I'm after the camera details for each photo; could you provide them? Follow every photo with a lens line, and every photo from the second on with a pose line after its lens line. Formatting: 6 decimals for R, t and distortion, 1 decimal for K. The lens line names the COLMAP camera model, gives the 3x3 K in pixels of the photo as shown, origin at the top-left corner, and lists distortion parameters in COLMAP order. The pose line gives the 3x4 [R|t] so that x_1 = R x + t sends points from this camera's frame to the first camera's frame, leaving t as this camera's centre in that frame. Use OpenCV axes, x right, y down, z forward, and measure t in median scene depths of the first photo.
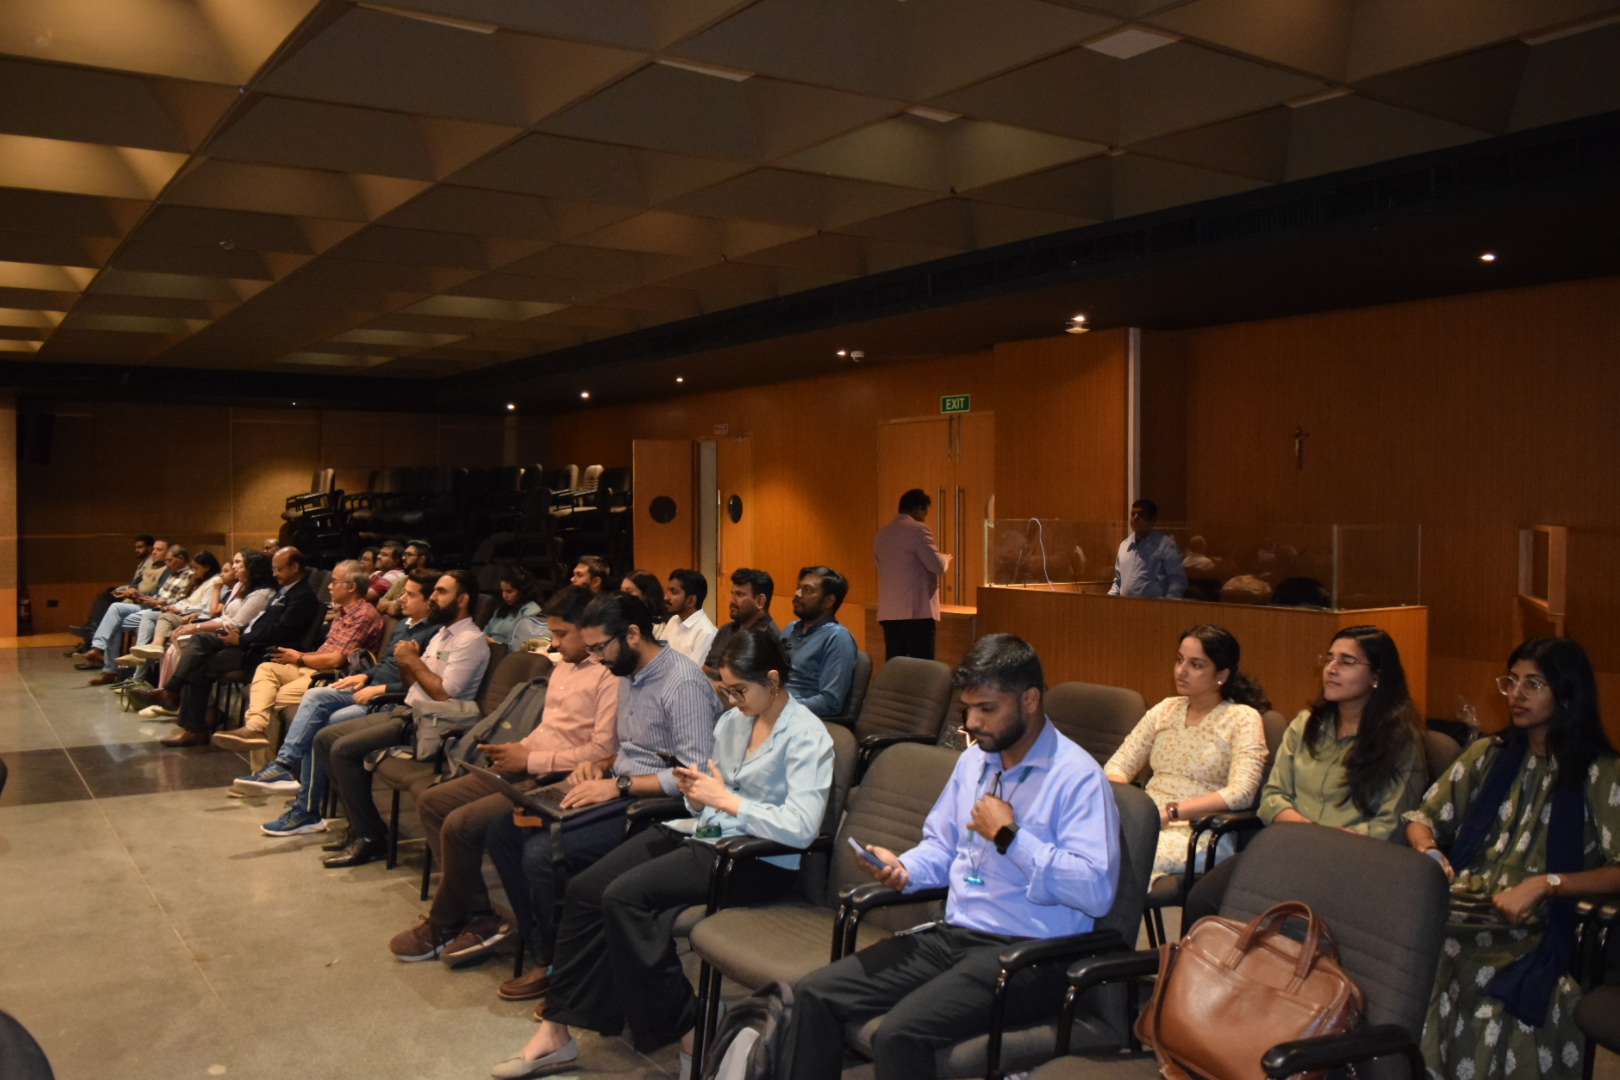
lens RADIAL K [[1421.2, 0, 810.0], [0, 1421.2, 540.0], [0, 0, 1]] dist [-0.087383, 0.013605]
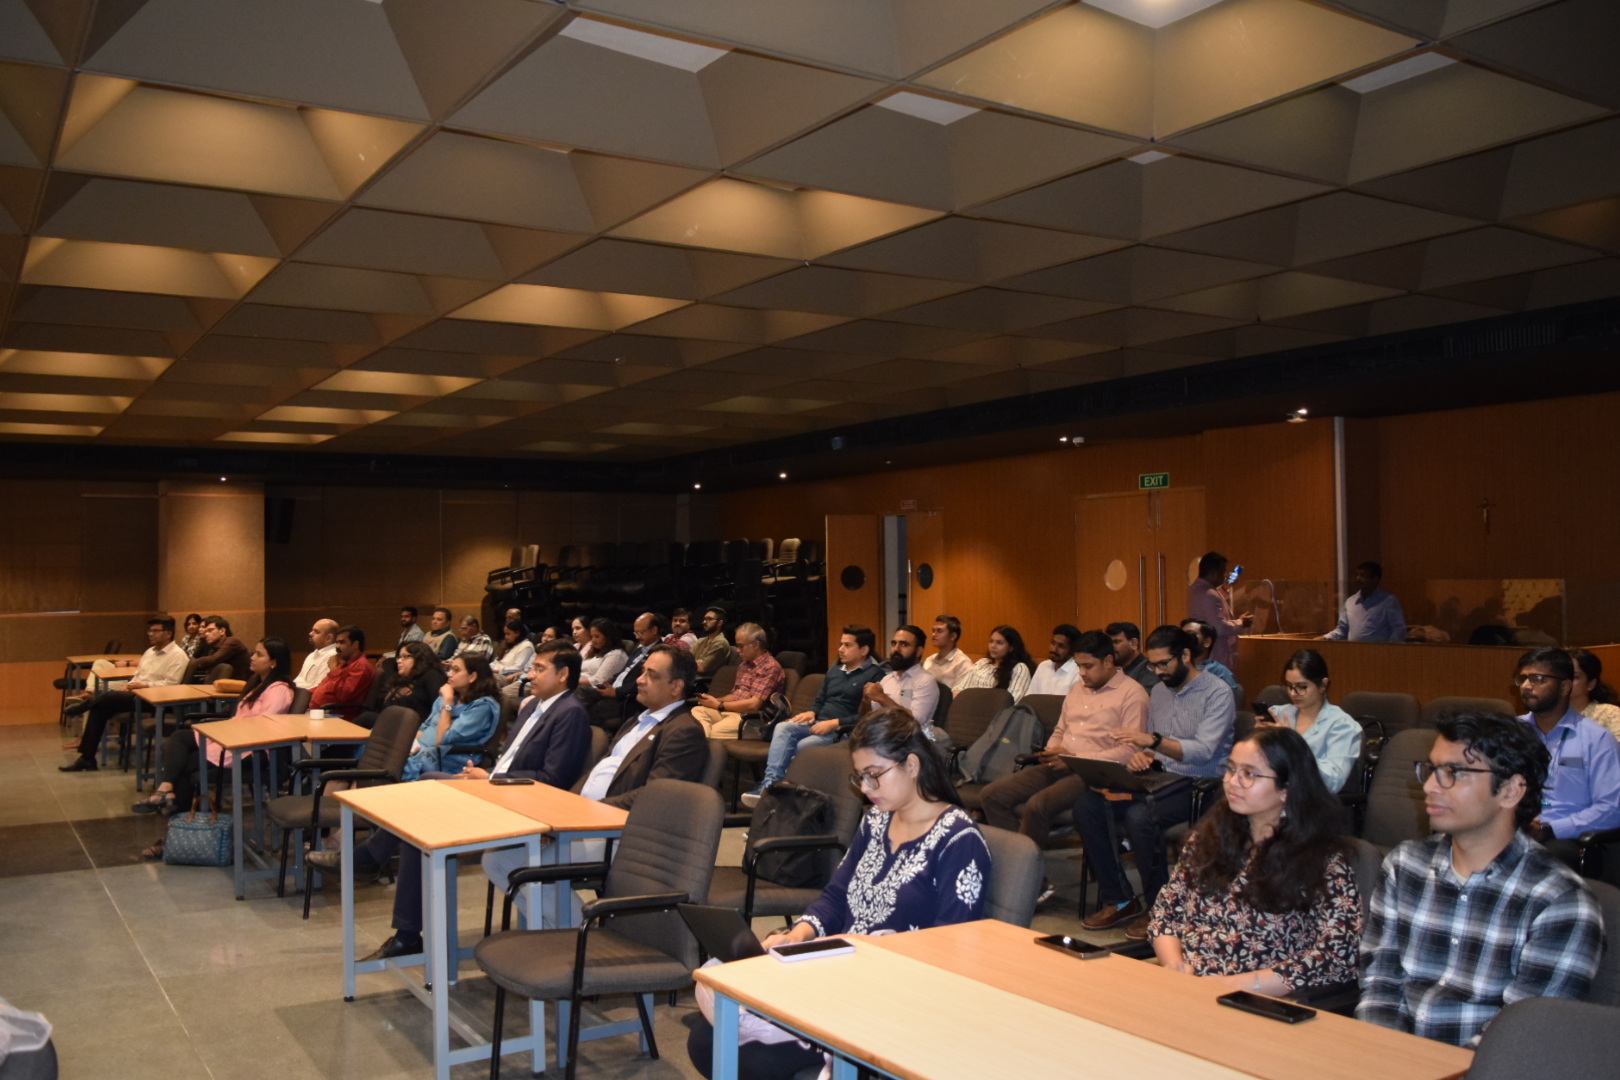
lens RADIAL K [[1421.2, 0, 810.0], [0, 1421.2, 540.0], [0, 0, 1]] dist [-0.087383, 0.013605]
pose [[0.999828, -0.015017, -0.010889, -0.165360], [0.014480, 0.998753, -0.047783, 0.002111], [0.011593, 0.047617, 0.998798, -0.142194]]
